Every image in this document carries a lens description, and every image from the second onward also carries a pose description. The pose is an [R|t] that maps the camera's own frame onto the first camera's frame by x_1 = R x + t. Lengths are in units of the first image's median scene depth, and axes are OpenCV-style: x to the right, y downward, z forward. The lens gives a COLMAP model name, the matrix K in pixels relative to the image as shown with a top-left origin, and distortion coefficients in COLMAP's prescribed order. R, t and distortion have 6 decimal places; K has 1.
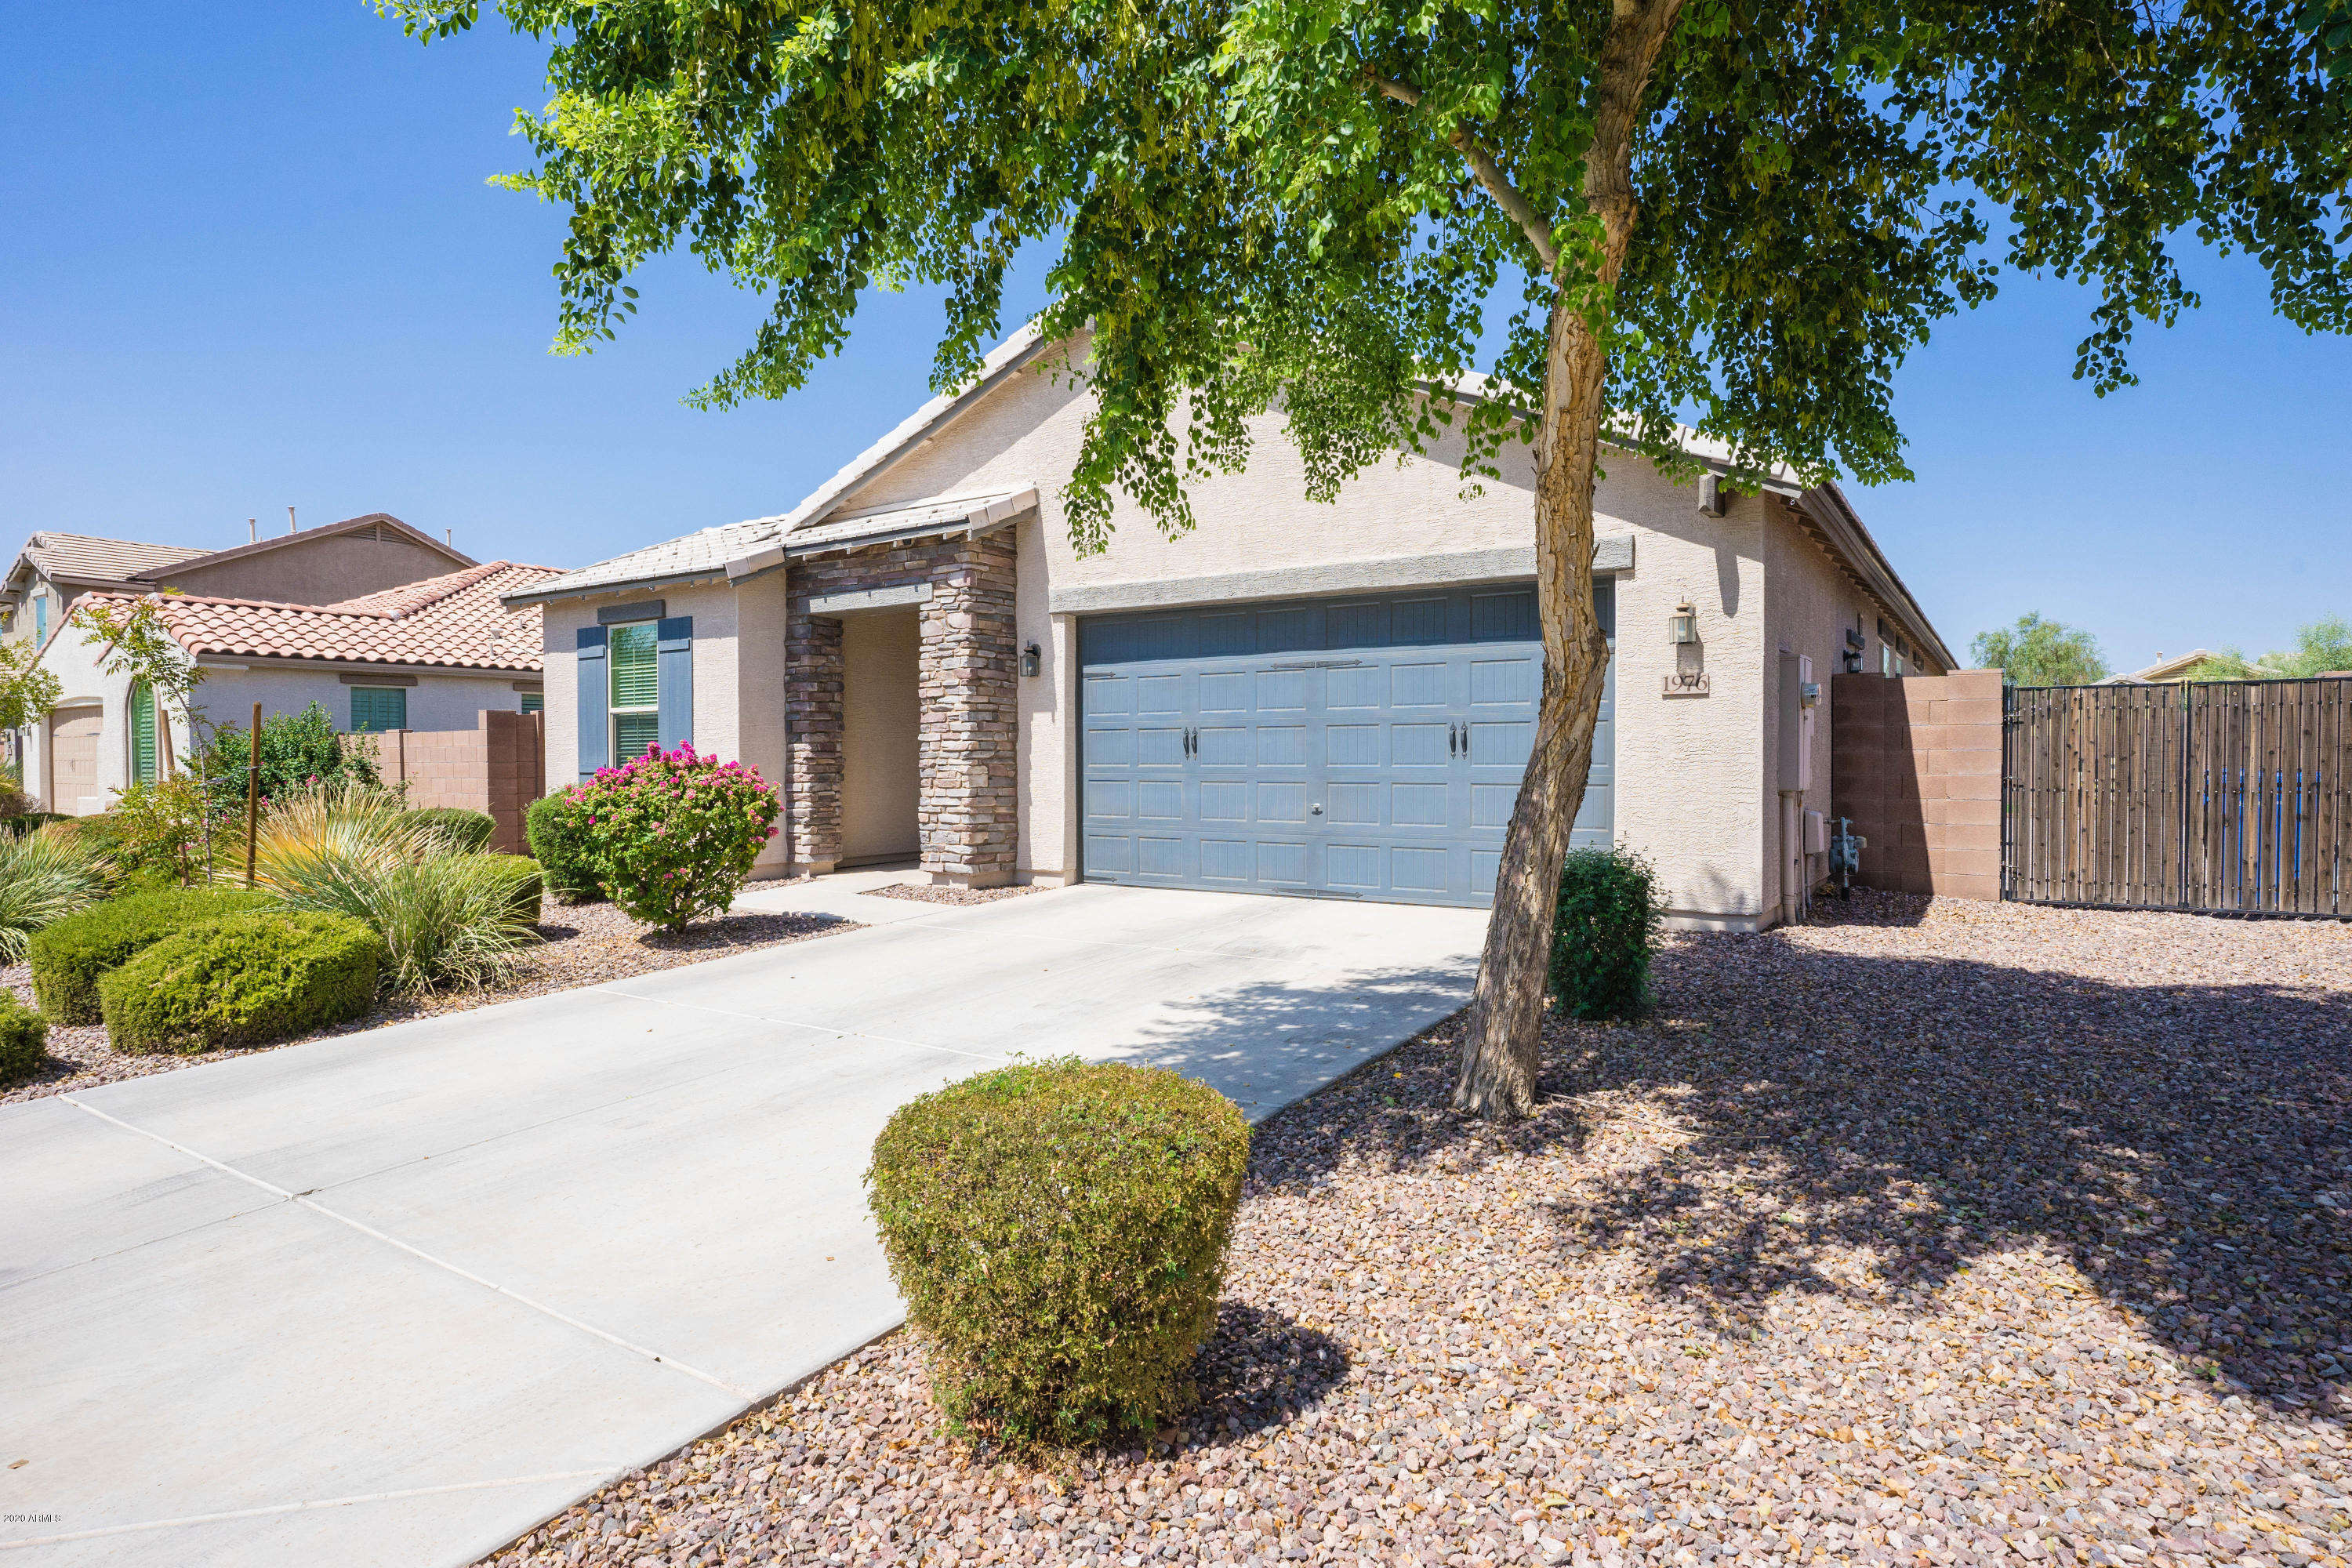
lens RADIAL K [[1248.1, 0, 1168.3], [0, 1248.1, 789.0], [0, 0, 1]] dist [0.011324, 0.001693]
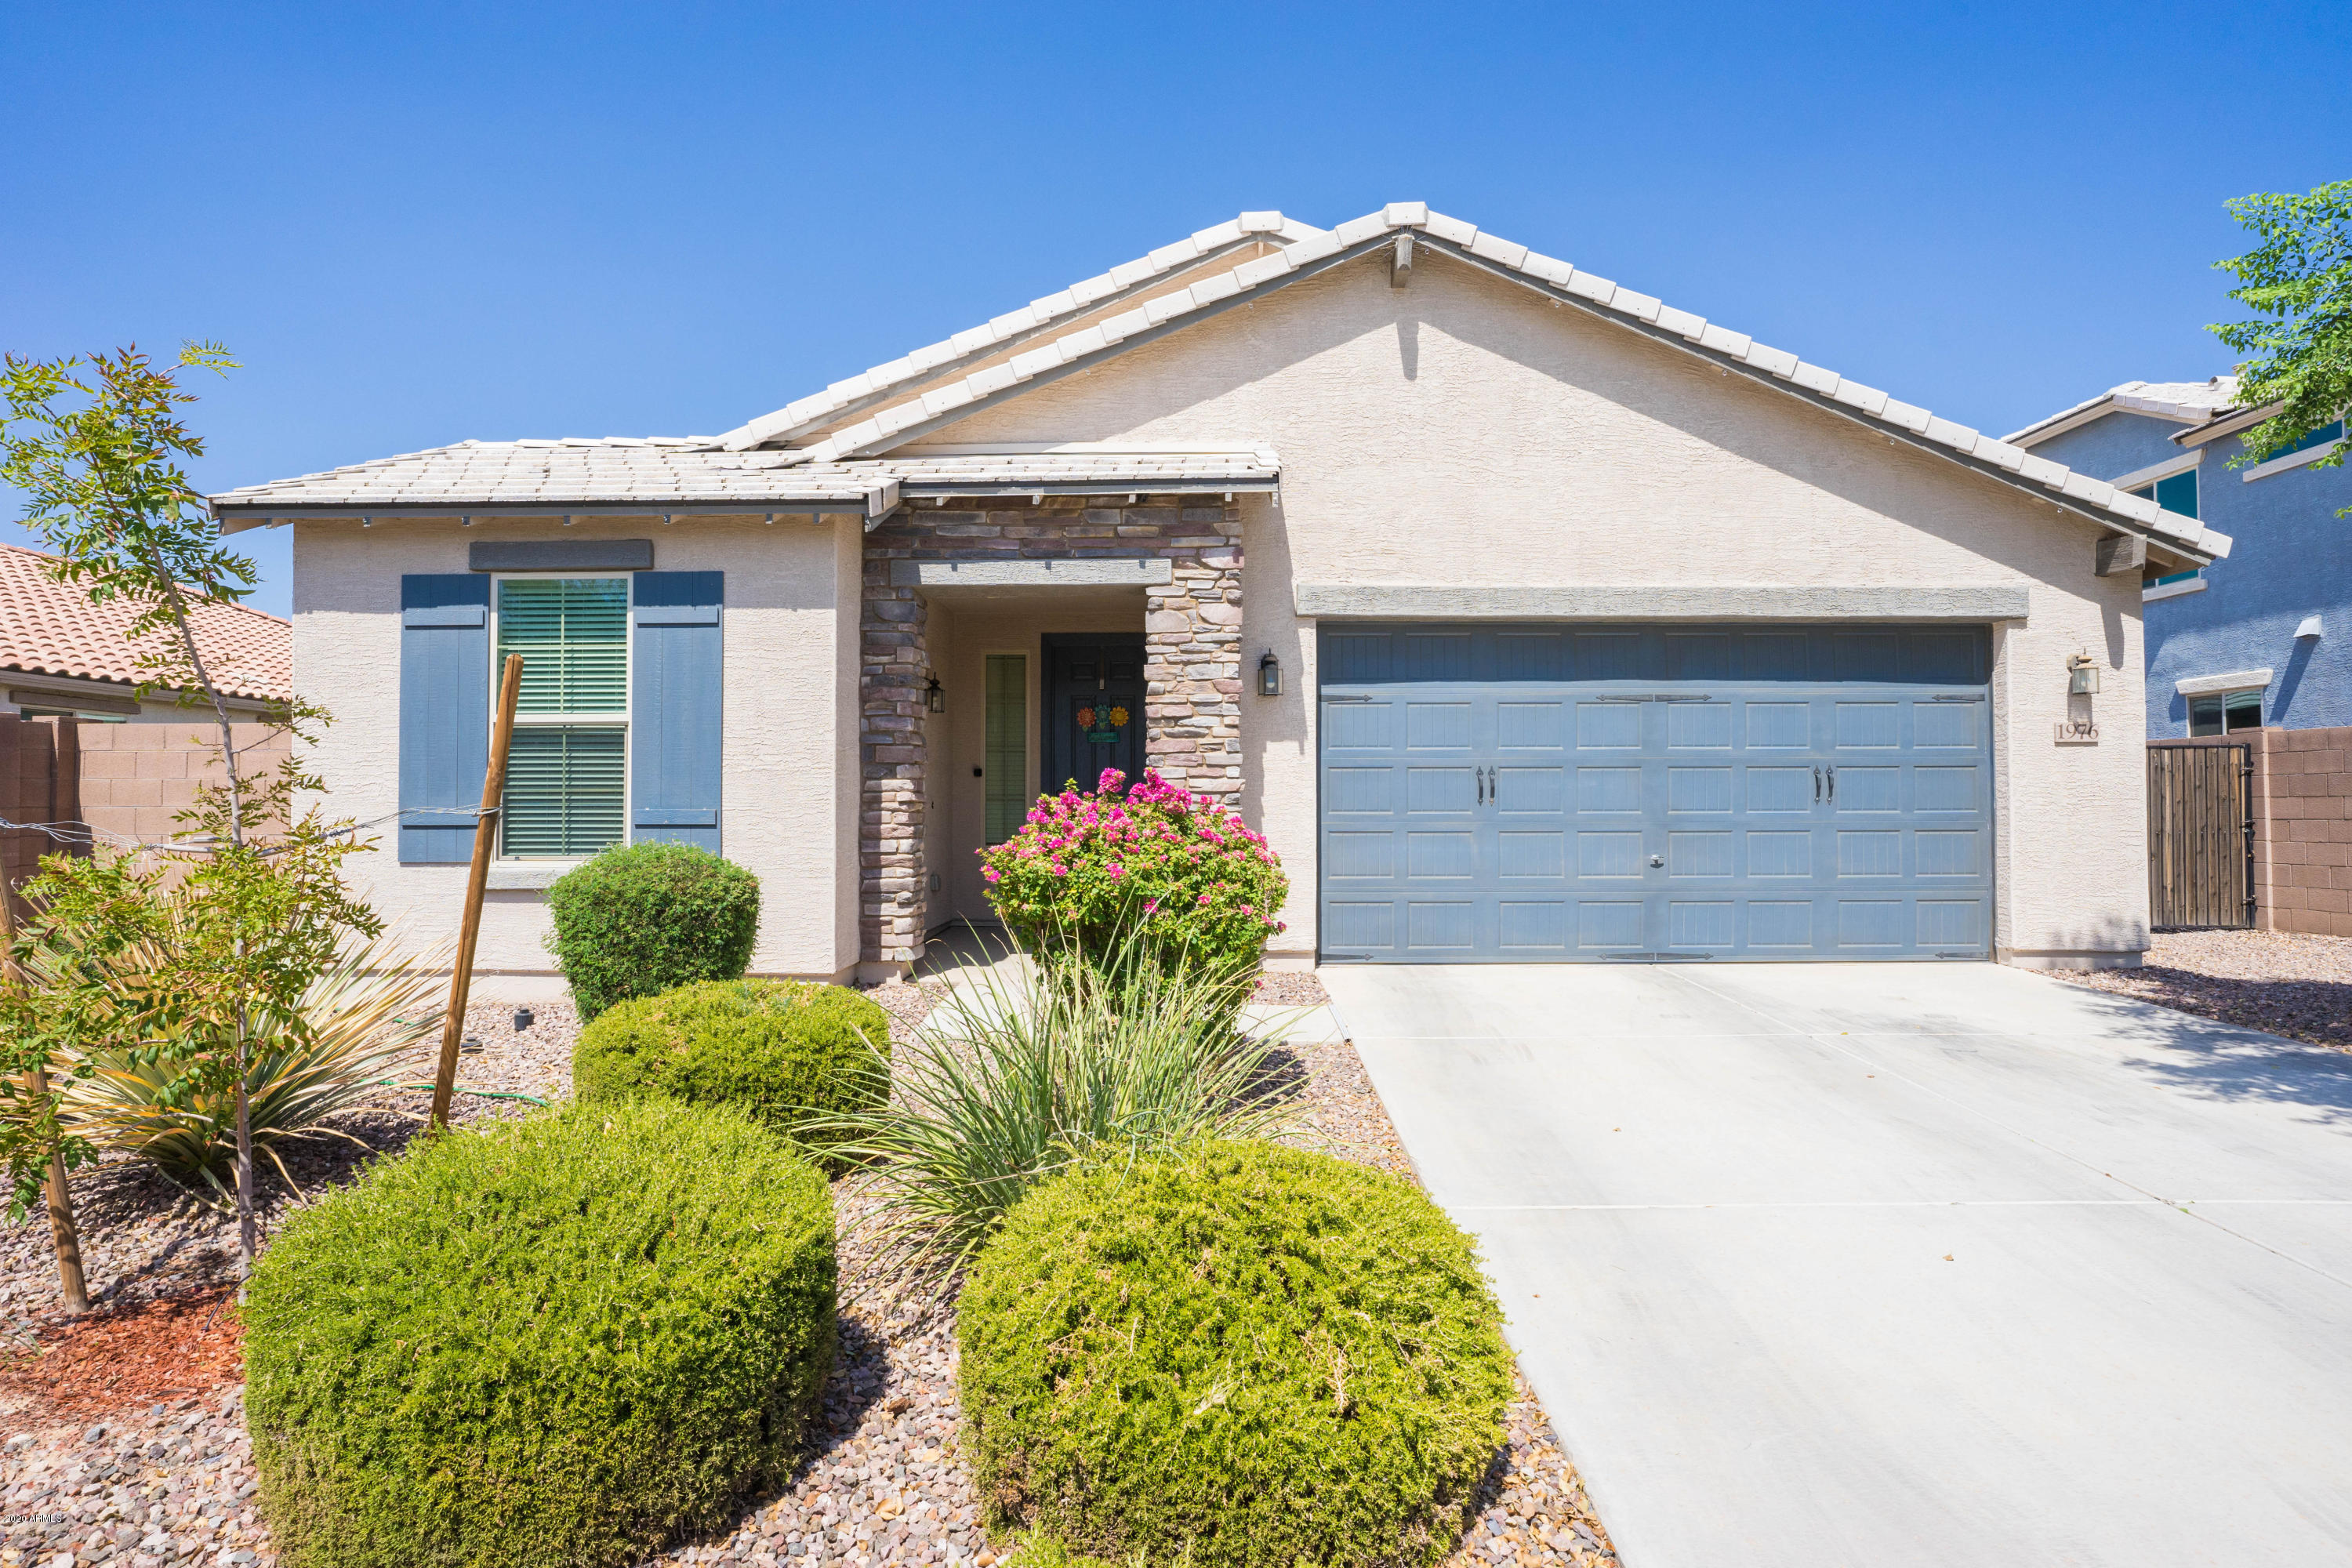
lens RADIAL K [[1248.1, 0, 1168.3], [0, 1248.1, 789.0], [0, 0, 1]] dist [0.011324, 0.001693]
pose [[0.838312, 0.010927, 0.545082, -0.587014], [0.012341, 0.999163, -0.039009, -0.004329], [-0.545052, 0.039428, 0.837475, 0.405248]]
